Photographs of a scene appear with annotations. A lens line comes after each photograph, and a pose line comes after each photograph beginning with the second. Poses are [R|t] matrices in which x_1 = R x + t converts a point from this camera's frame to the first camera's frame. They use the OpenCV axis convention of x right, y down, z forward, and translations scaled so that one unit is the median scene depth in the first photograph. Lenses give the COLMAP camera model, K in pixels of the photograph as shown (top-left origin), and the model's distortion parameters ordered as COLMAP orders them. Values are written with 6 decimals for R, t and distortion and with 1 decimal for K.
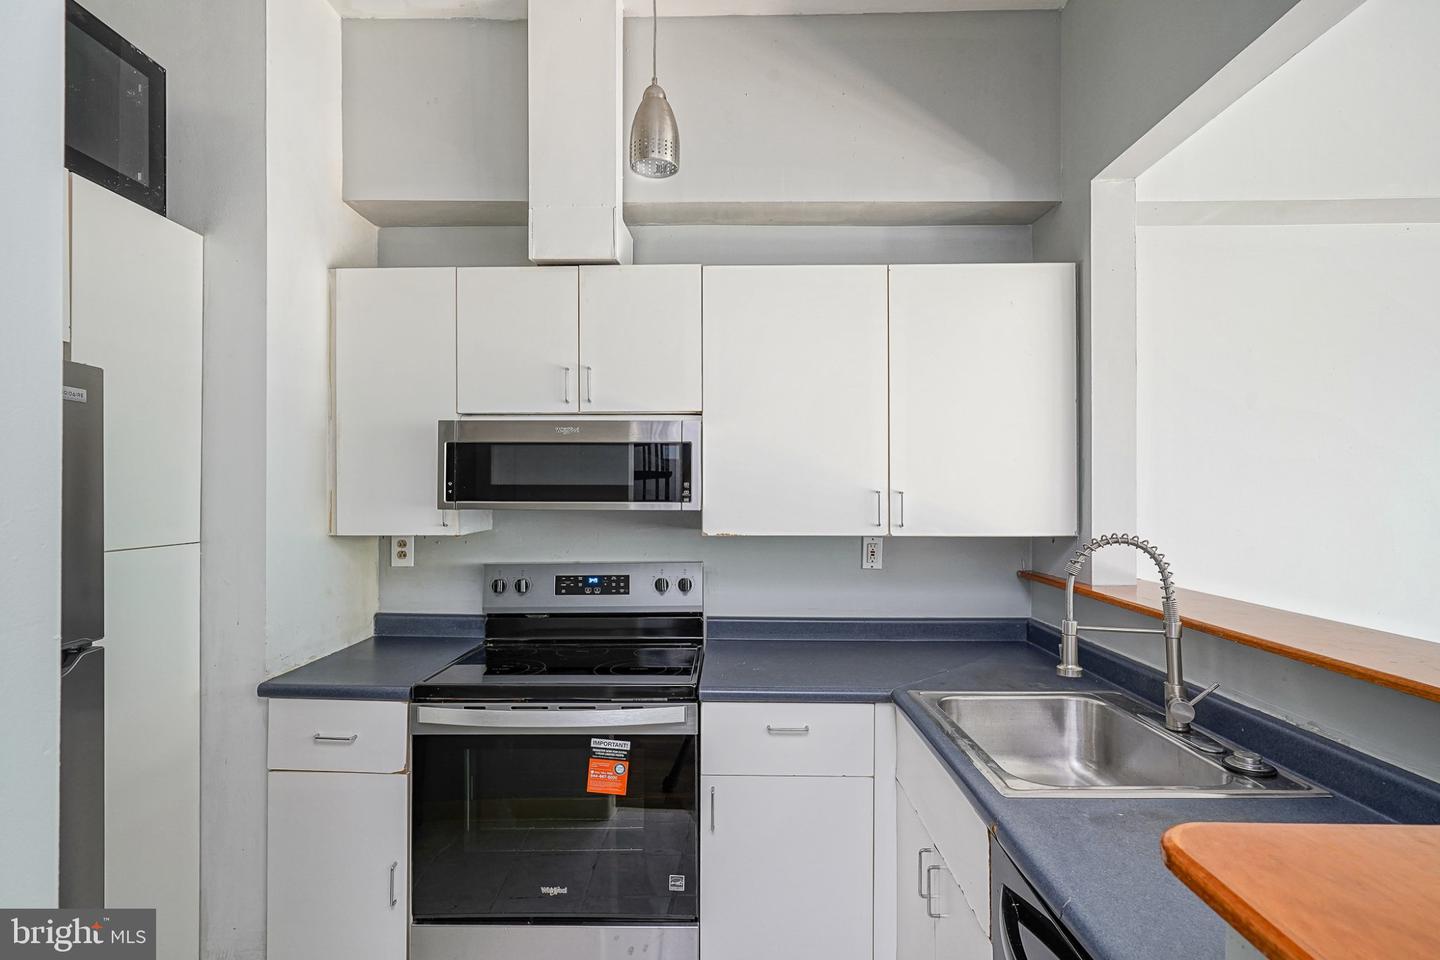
lens RADIAL K [[713.6, 0, 717.7], [0, 713.6, 486.9], [0, 0, 1]] dist [-0.013311, 0.006494]
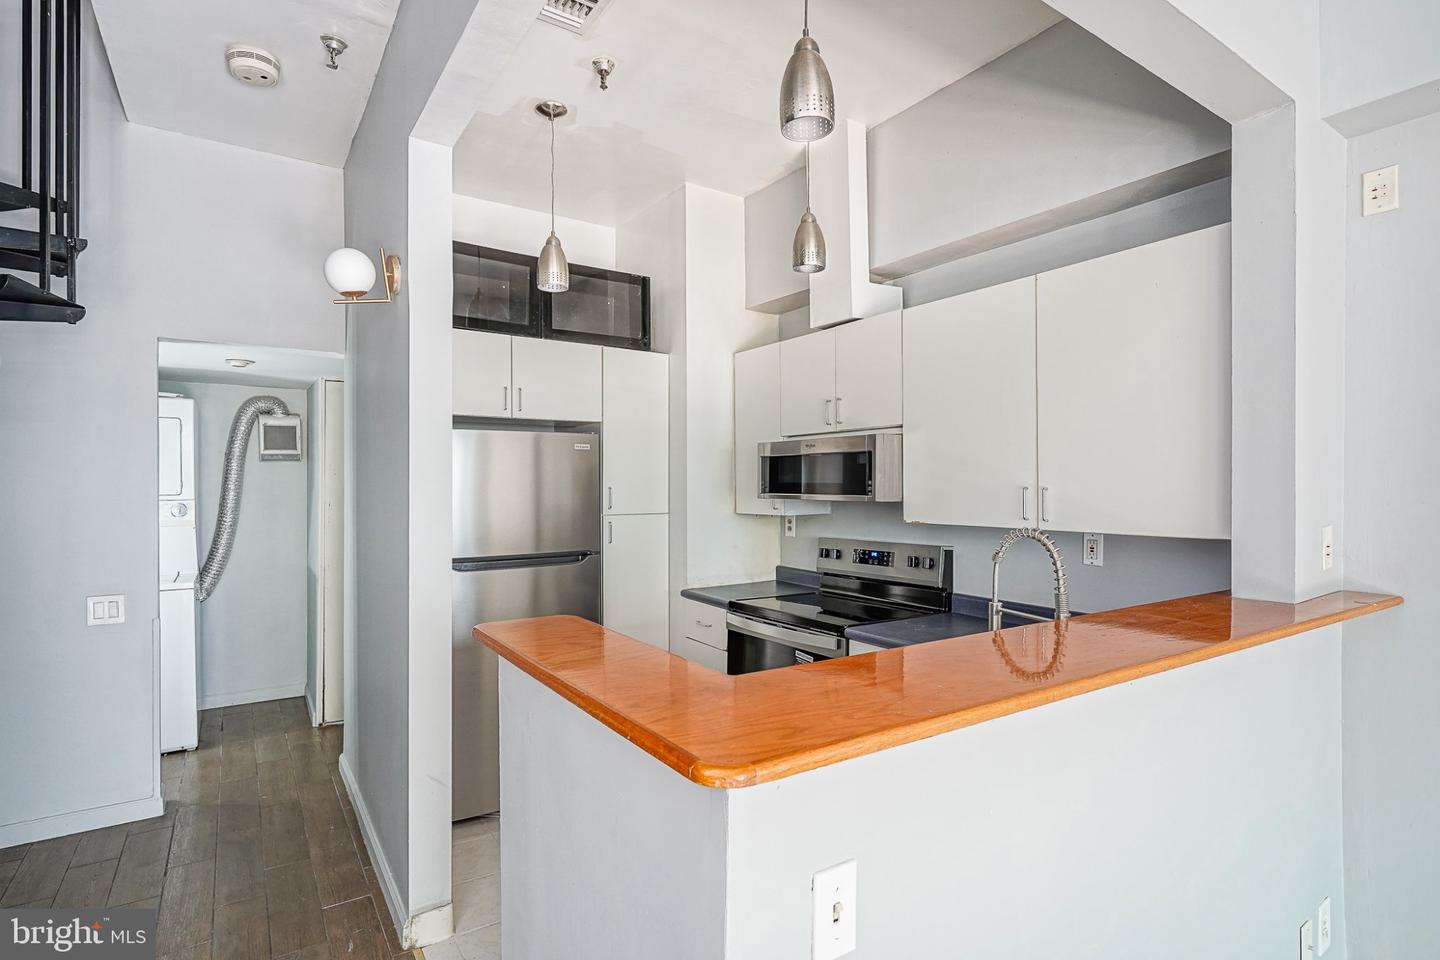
lens RADIAL K [[729.6, 0, 713.0], [0, 729.6, 492.4], [0, 0, 1]] dist [-0.010913, 0.001423]
pose [[0.561596, 0.006918, -0.827382, 0.830100], [0.004382, 0.999926, 0.011336, -0.000794], [0.827400, -0.009992, 0.561525, -0.010215]]
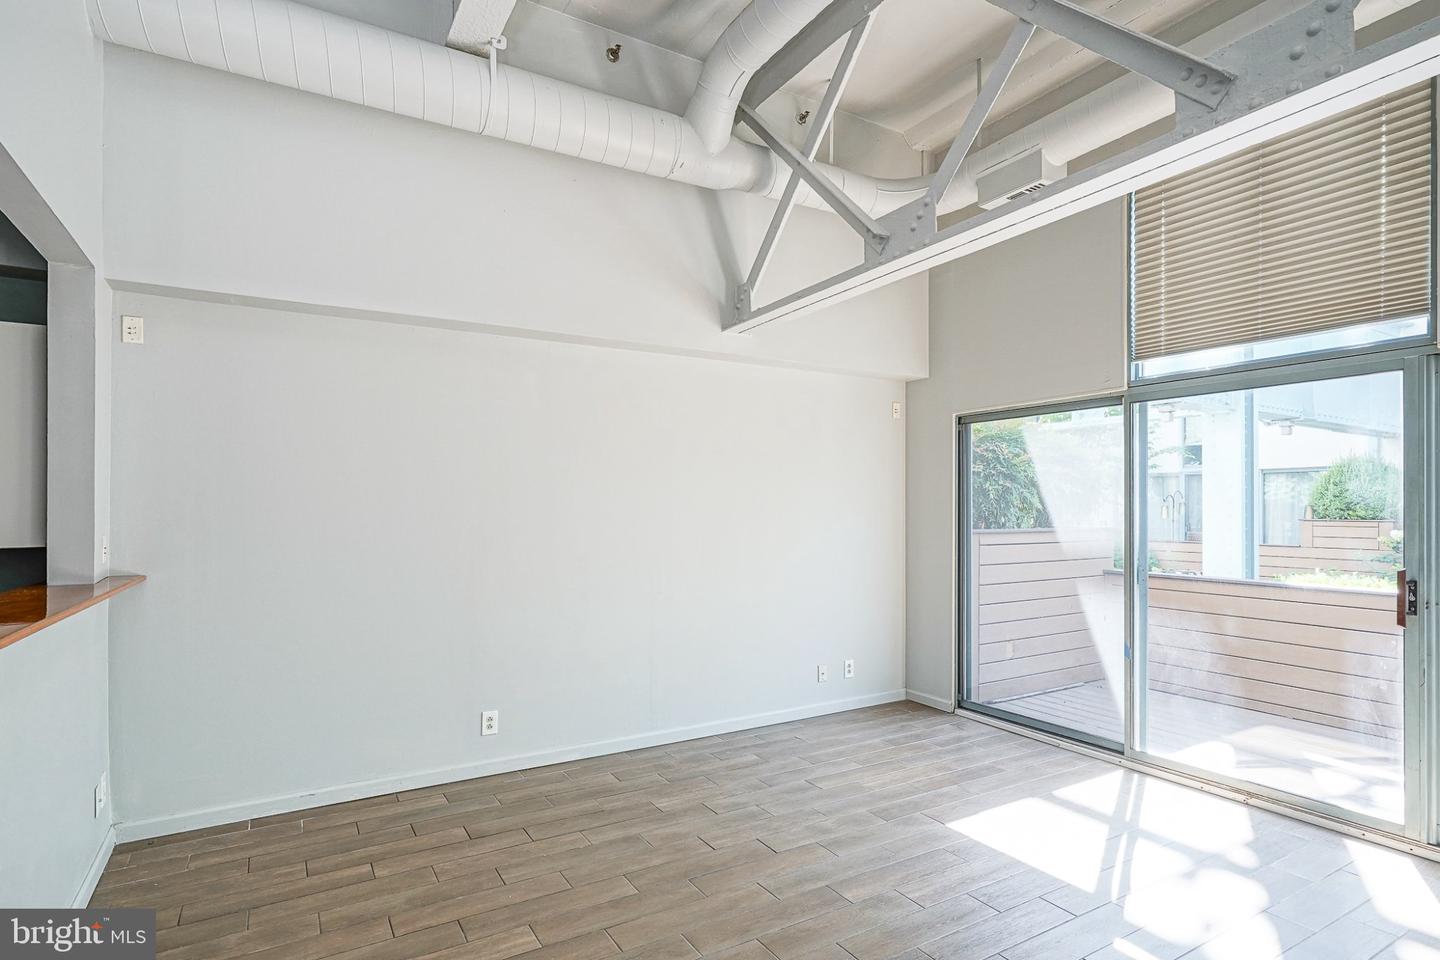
lens RADIAL K [[729.6, 0, 722.0], [0, 729.6, 511.3], [0, 0, 1]] dist [-0.010913, 0.001423]
pose [[0.851688, 0.002036, 0.524045, 0.803654], [-0.002070, 0.999998, -0.000520, 0.005558], [-0.524045, -0.000642, 0.851690, -0.628718]]
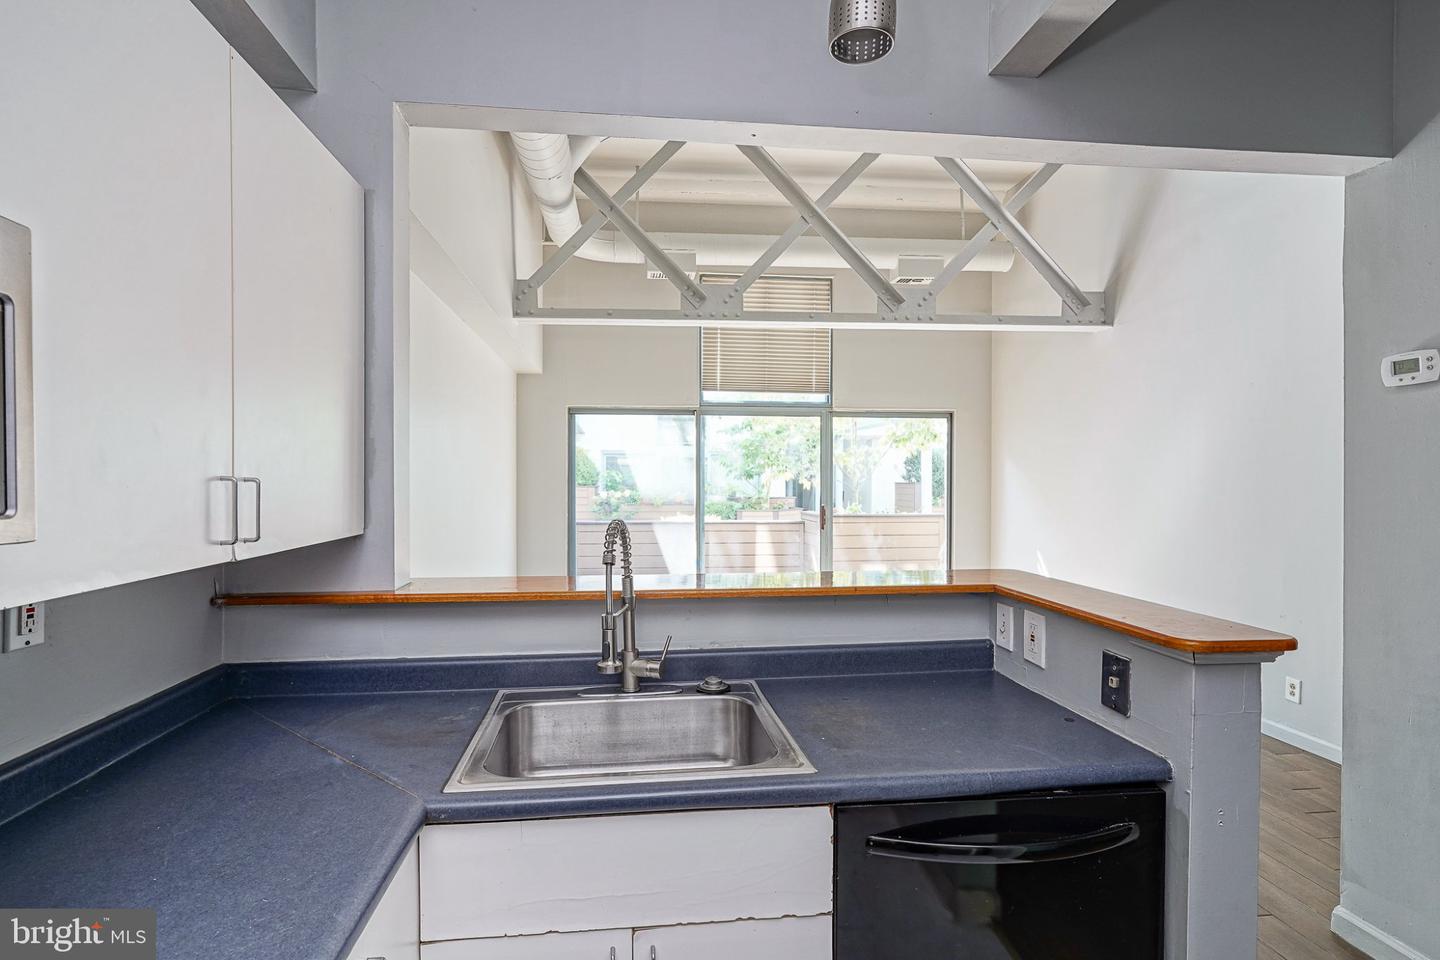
lens RADIAL K [[713.6, 0, 710.0], [0, 713.6, 490.0], [0, 0, 1]] dist [-0.013311, 0.006494]
pose [[-0.121668, -0.012359, 0.992494, -0.296931], [0.001600, 0.999919, 0.012647, 0.008568], [-0.992570, 0.003127, -0.121638, 0.638132]]
